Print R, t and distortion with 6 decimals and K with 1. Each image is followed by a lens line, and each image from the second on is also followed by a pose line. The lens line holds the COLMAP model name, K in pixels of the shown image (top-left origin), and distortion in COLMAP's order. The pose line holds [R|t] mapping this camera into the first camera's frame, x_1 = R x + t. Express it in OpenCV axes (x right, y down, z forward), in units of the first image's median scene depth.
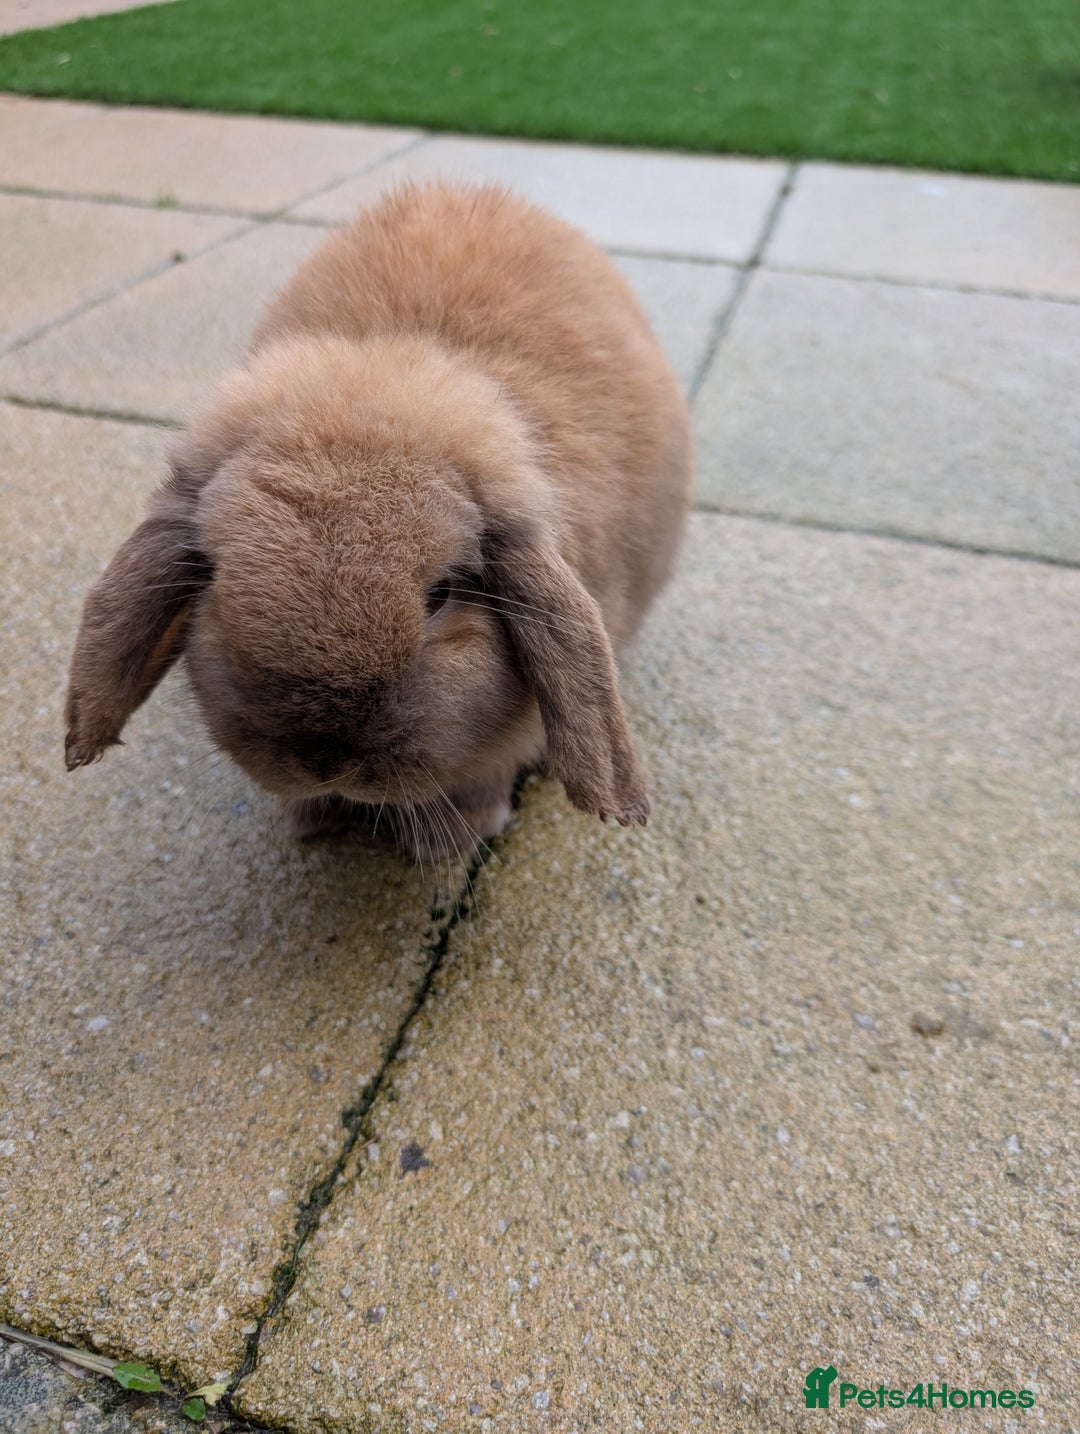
lens RADIAL K [[1153.4, 0, 528.5], [0, 1153.4, 714.6], [0, 0, 1]] dist [-0.033984, 0.019466]
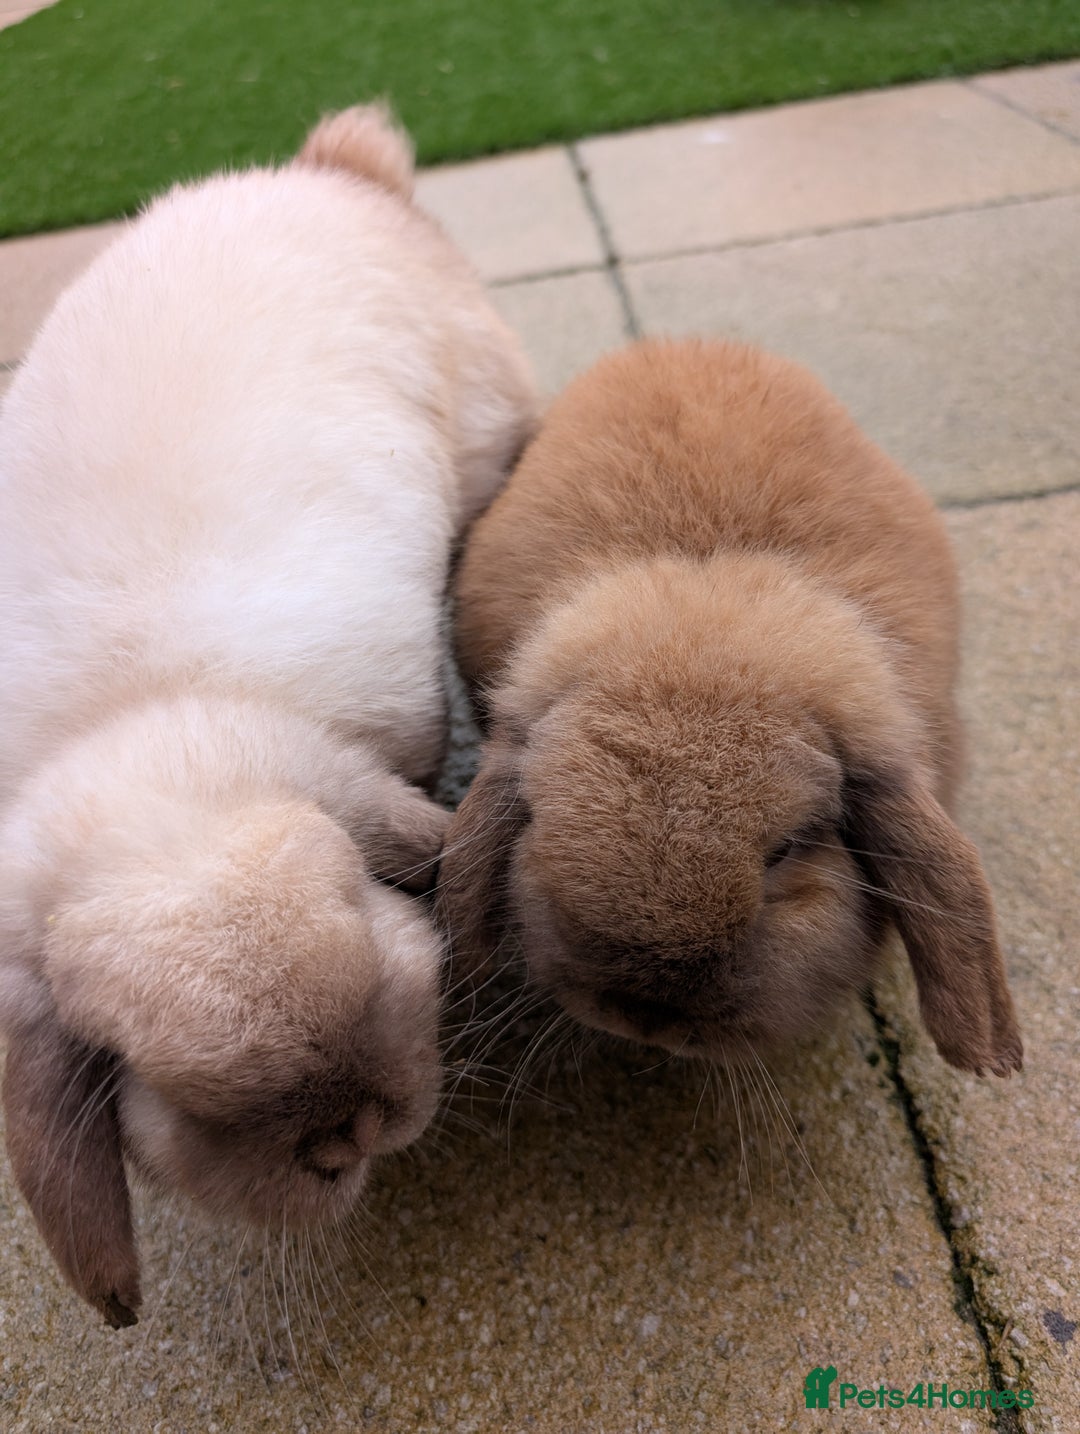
lens RADIAL K [[1153.4, 0, 528.5], [0, 1153.4, 714.6], [0, 0, 1]] dist [-0.033984, 0.019466]
pose [[0.930039, -0.331290, 0.158979, -0.406580], [0.328283, 0.943478, 0.045597, -0.238797], [-0.165099, 0.009783, 0.986228, 0.095694]]
